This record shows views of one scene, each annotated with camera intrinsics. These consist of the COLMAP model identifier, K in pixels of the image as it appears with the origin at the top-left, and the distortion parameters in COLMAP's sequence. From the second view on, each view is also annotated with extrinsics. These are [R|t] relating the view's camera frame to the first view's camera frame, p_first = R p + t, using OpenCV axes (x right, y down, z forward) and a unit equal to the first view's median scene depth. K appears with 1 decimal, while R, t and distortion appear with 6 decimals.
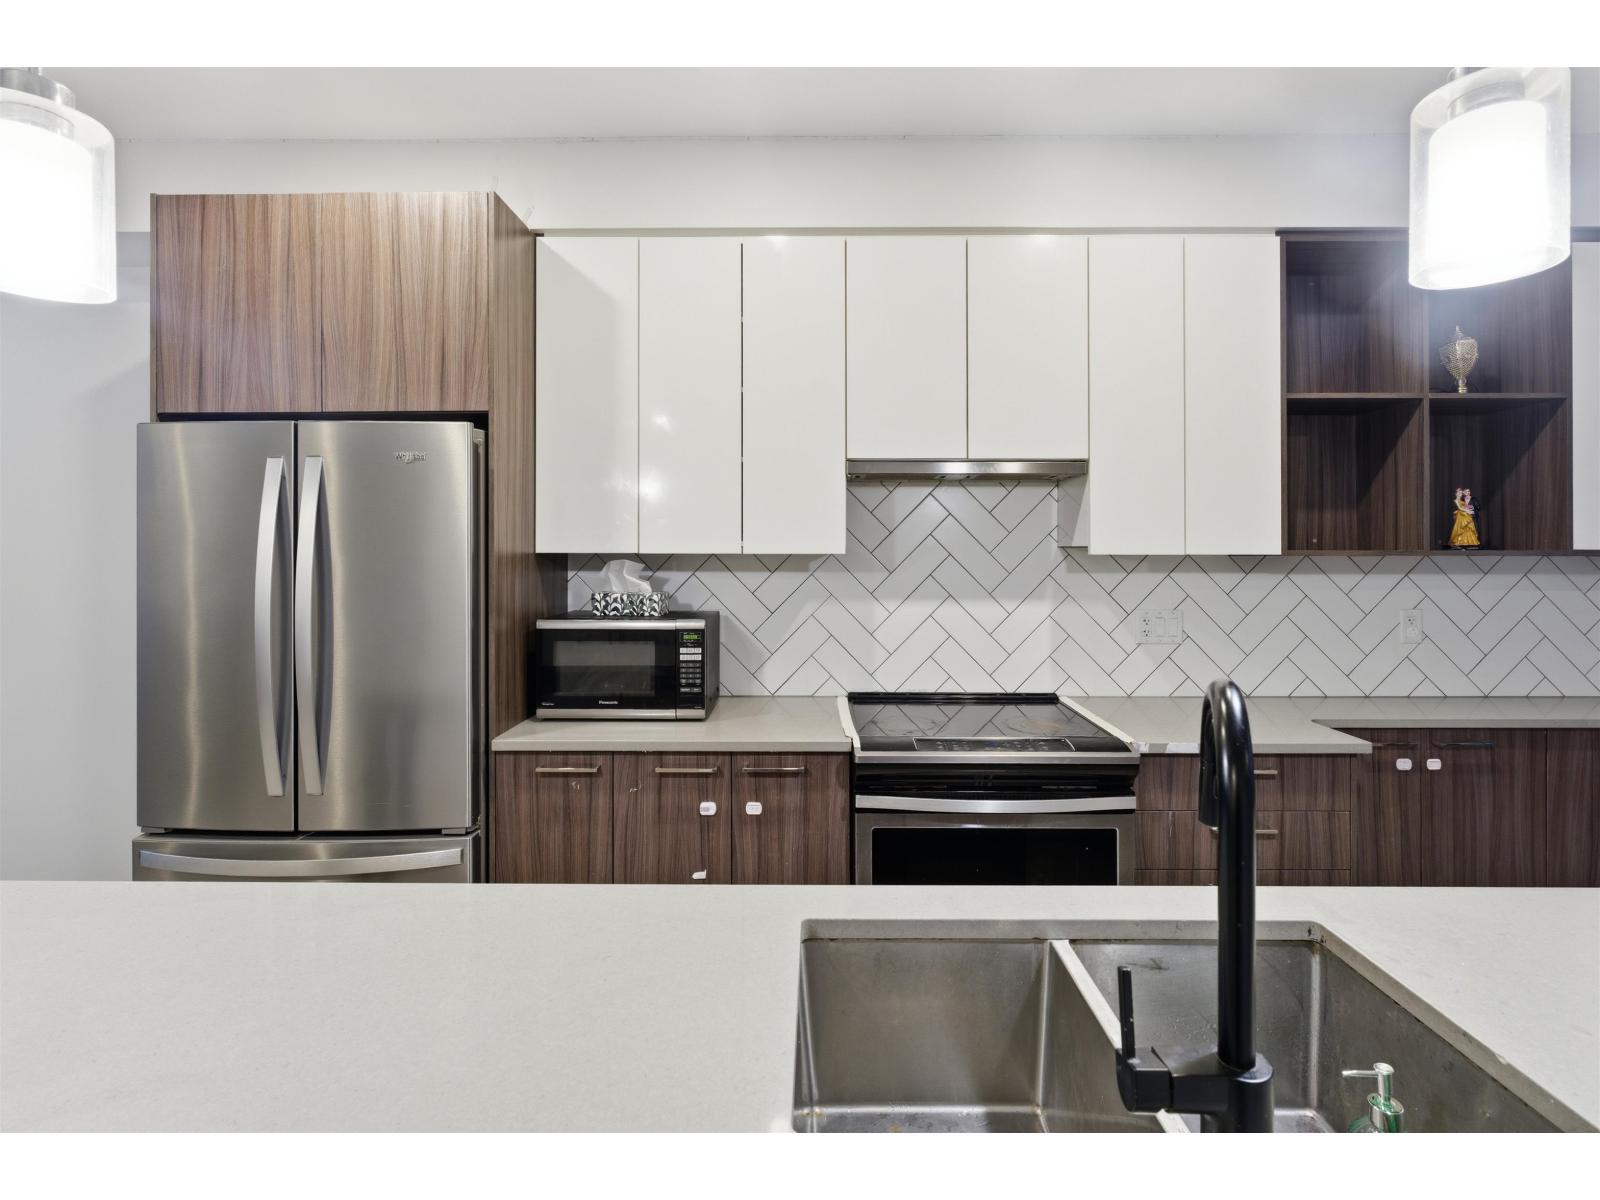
lens RADIAL K [[768.3, 0, 813.3], [0, 768.3, 547.4], [0, 0, 1]] dist [-0.004949, -0.000652]
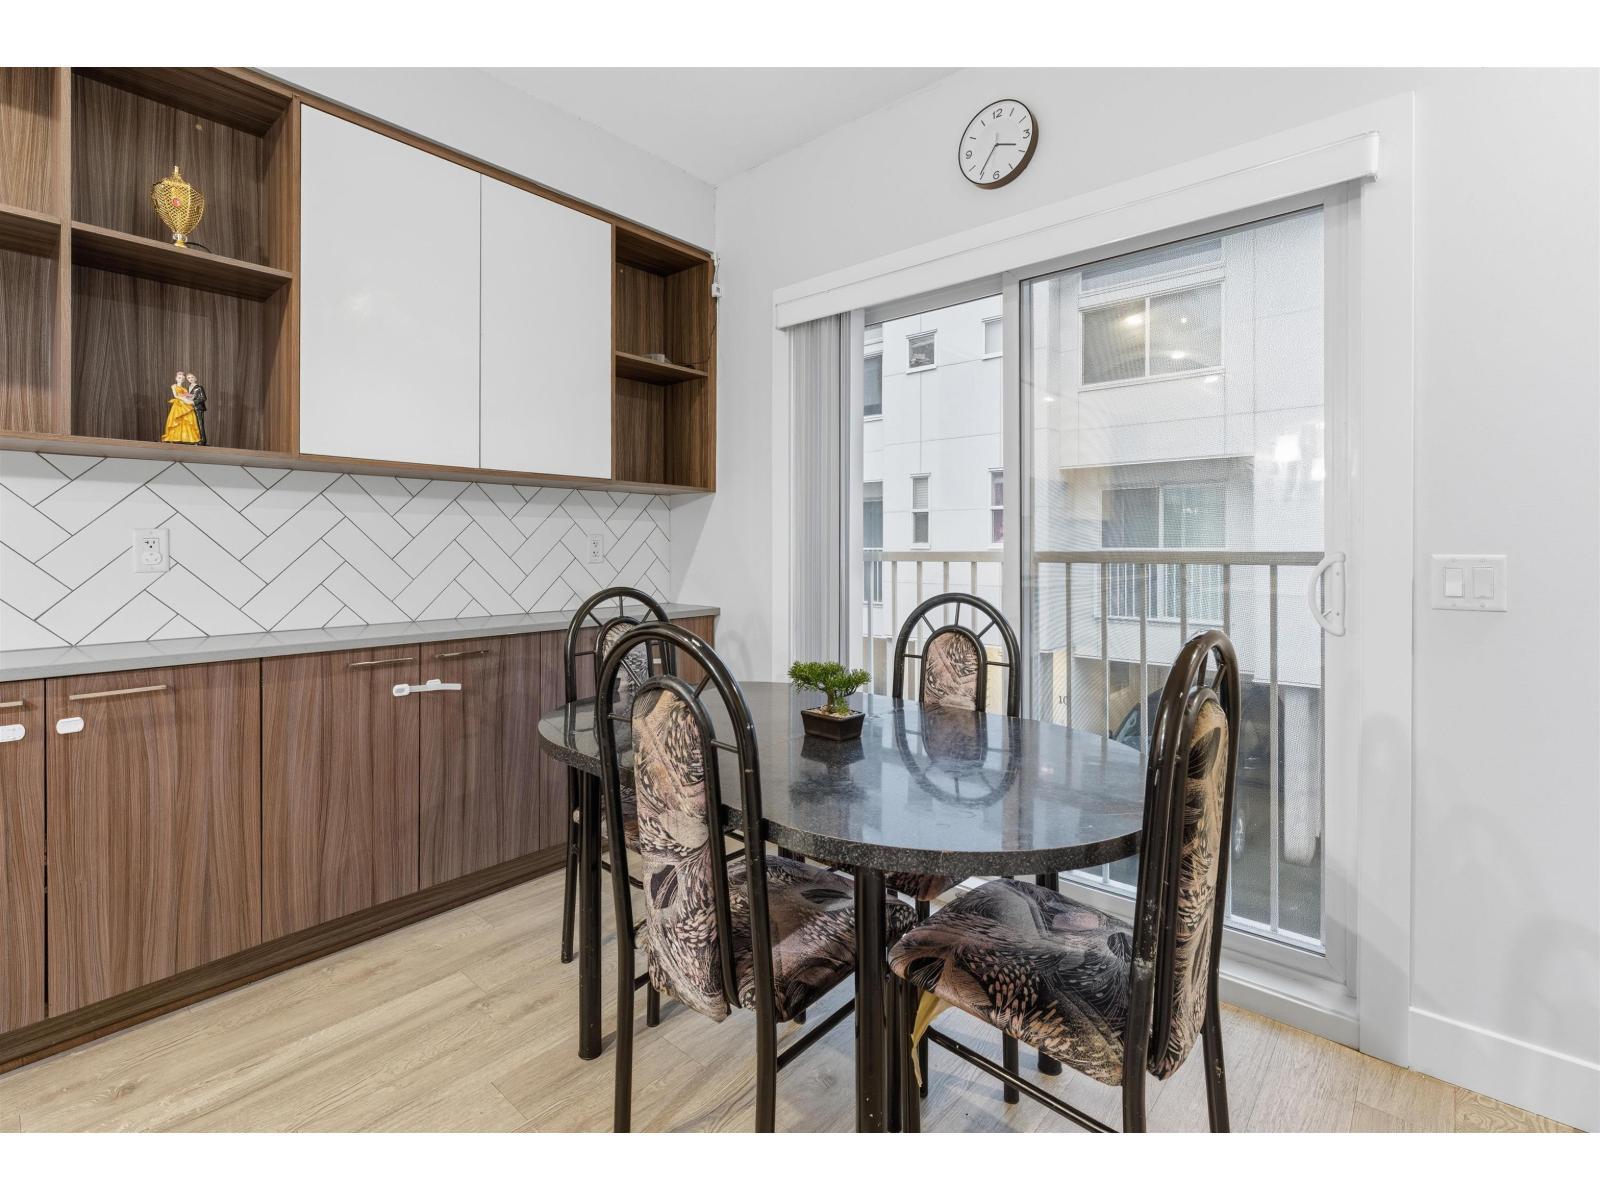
lens RADIAL K [[735.8, 0, 797.5], [0, 735.8, 547.4], [0, 0, 1]] dist [-0.001558, -0.000146]
pose [[0.655769, -0.001656, 0.754960, 0.729897], [-0.006317, 0.999951, 0.007681, 0.101946], [-0.754935, -0.009806, 0.655726, 0.012778]]
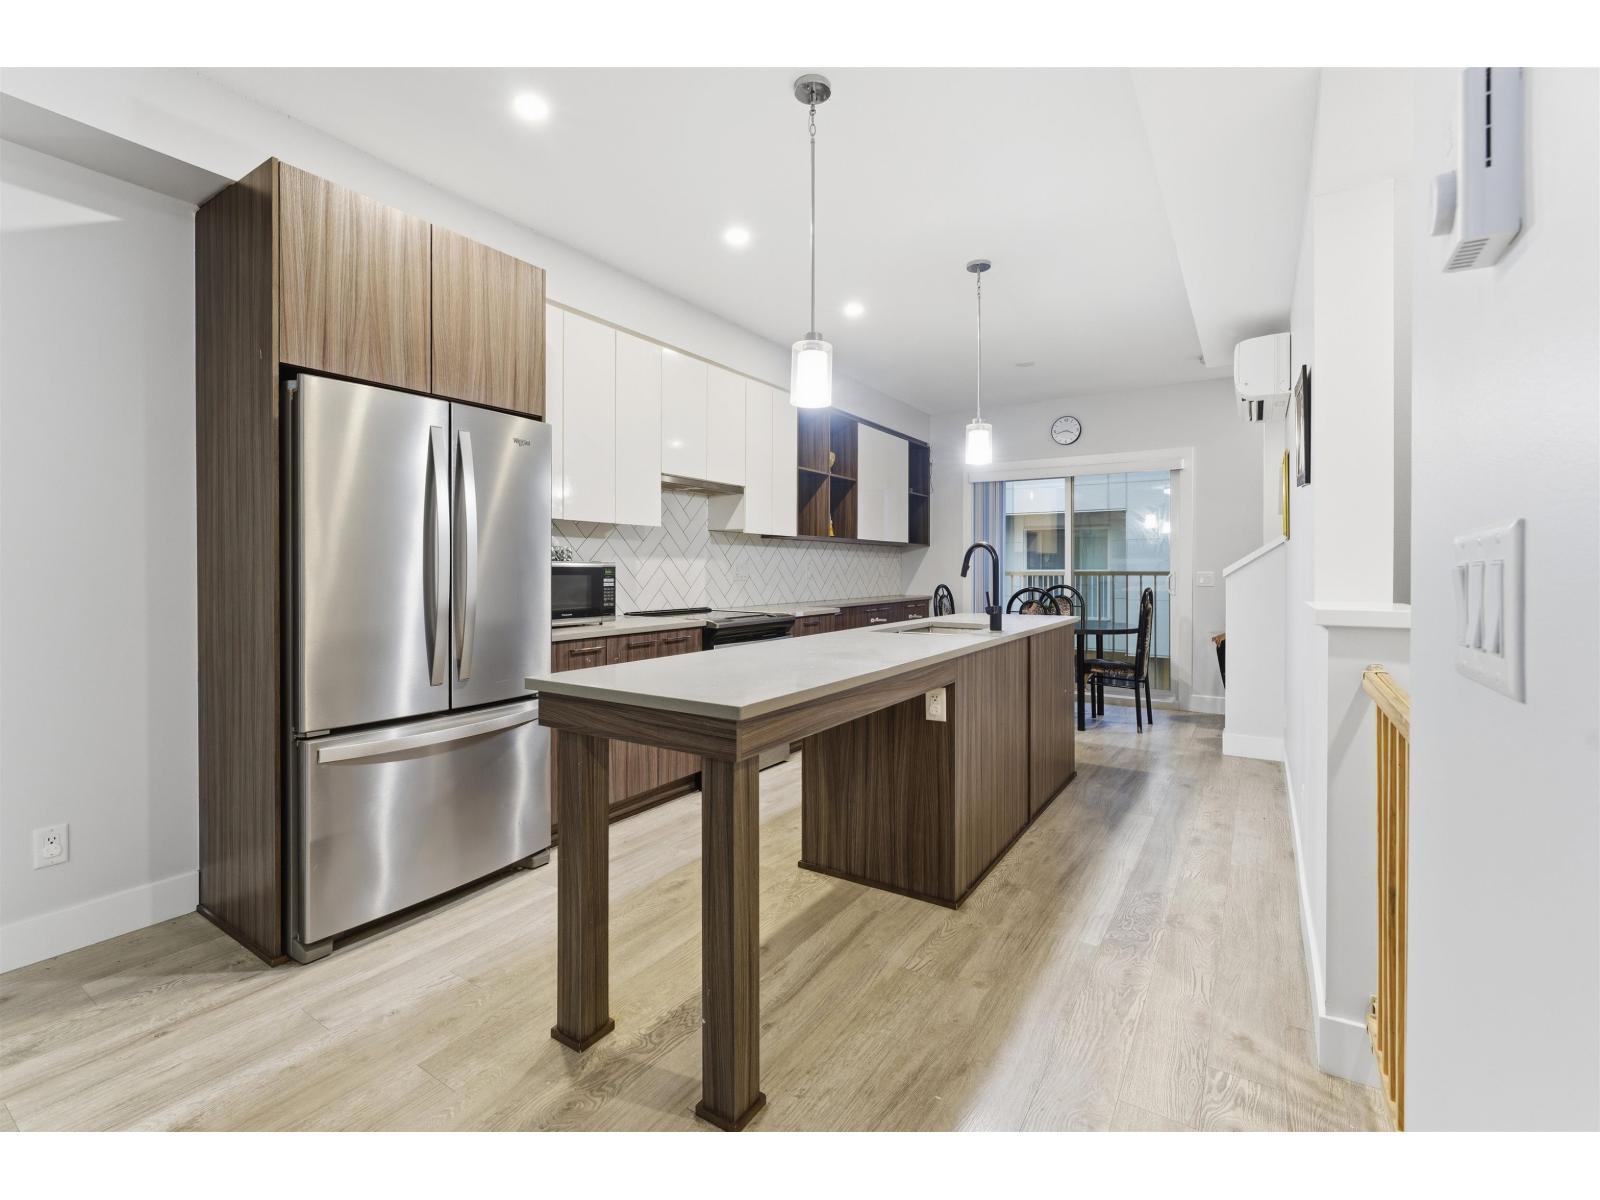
lens RADIAL K [[698.2, 0, 805.8], [0, 698.2, 568.1], [0, 0, 1]] dist [0.000023, 0.000170]
pose [[0.541951, -0.000078, 0.840410, -1.123672], [-0.004163, 0.999987, 0.002778, 0.098279], [-0.840400, -0.005004, 0.541944, -0.152256]]
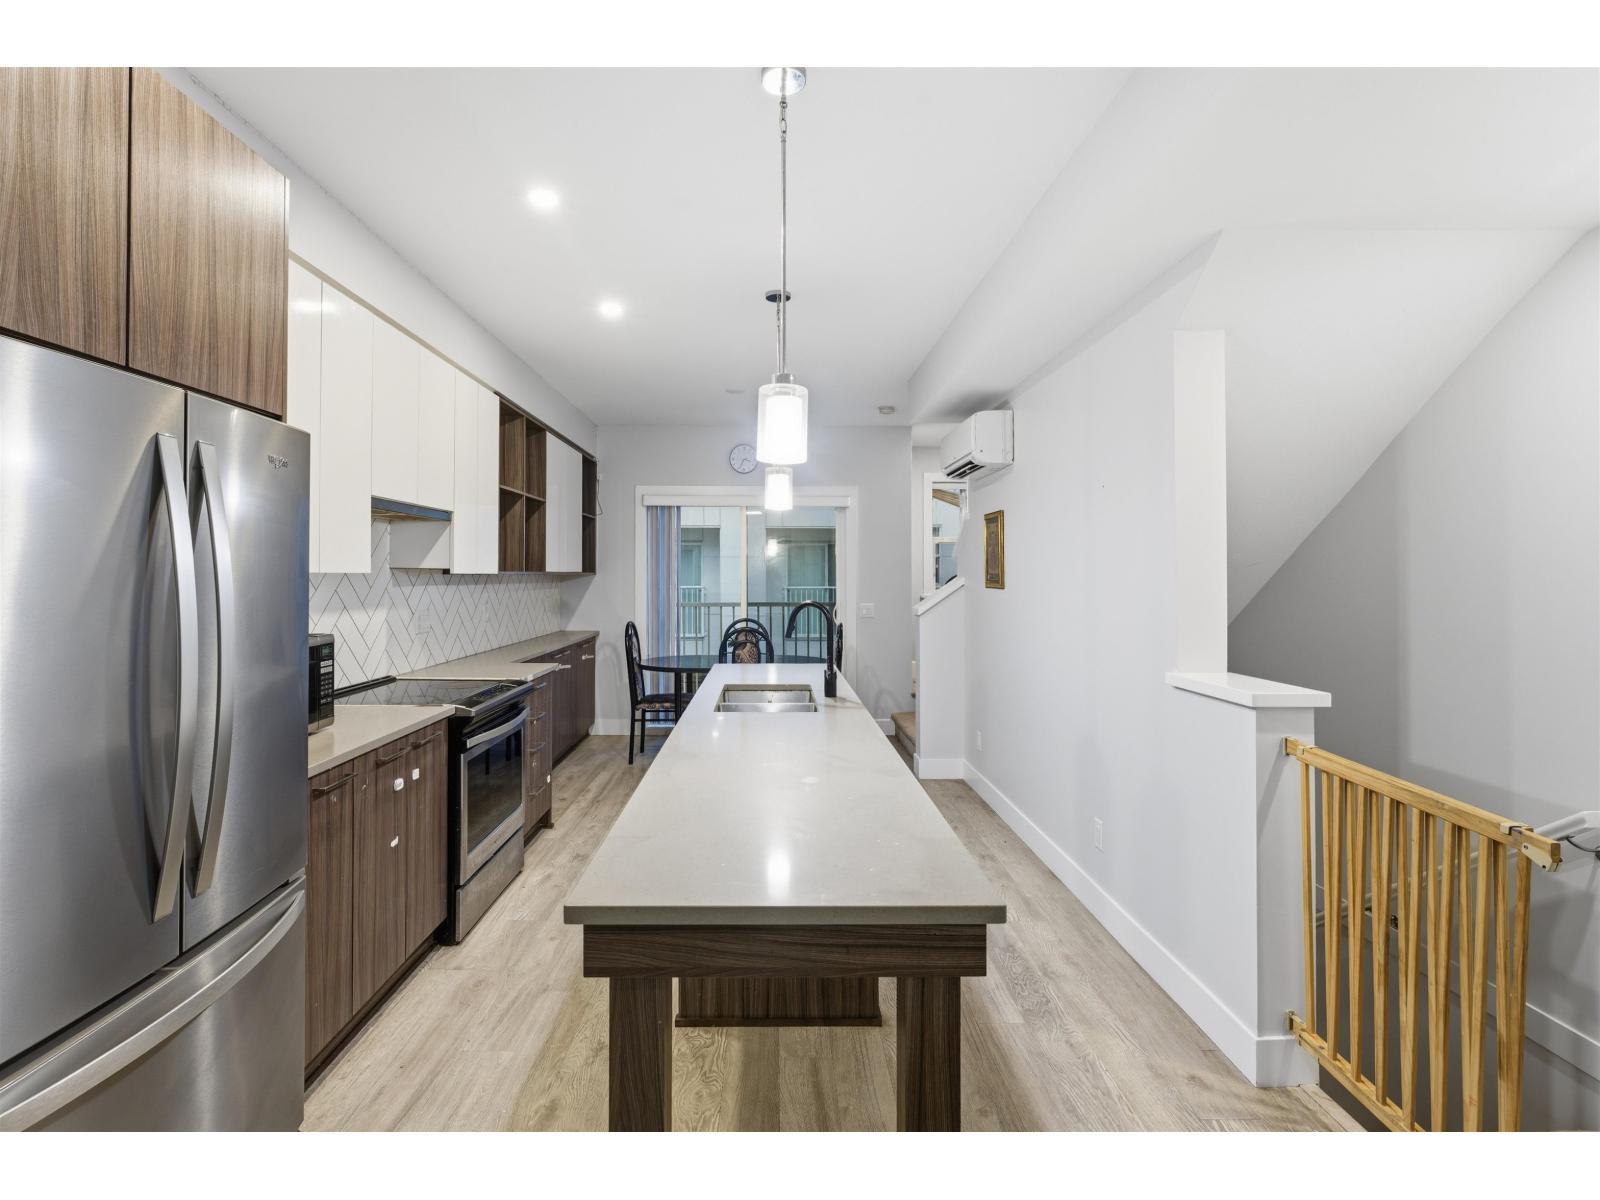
lens RADIAL K [[751.7, 0, 767.6], [0, 751.7, 562.4], [0, 0, 1]] dist [-0.000881, -0.000370]
pose [[-0.000602, 0.014893, 0.999889, -1.149367], [-0.009333, 0.999845, -0.014898, 0.003284], [-0.999956, -0.009341, -0.000462, 0.369580]]
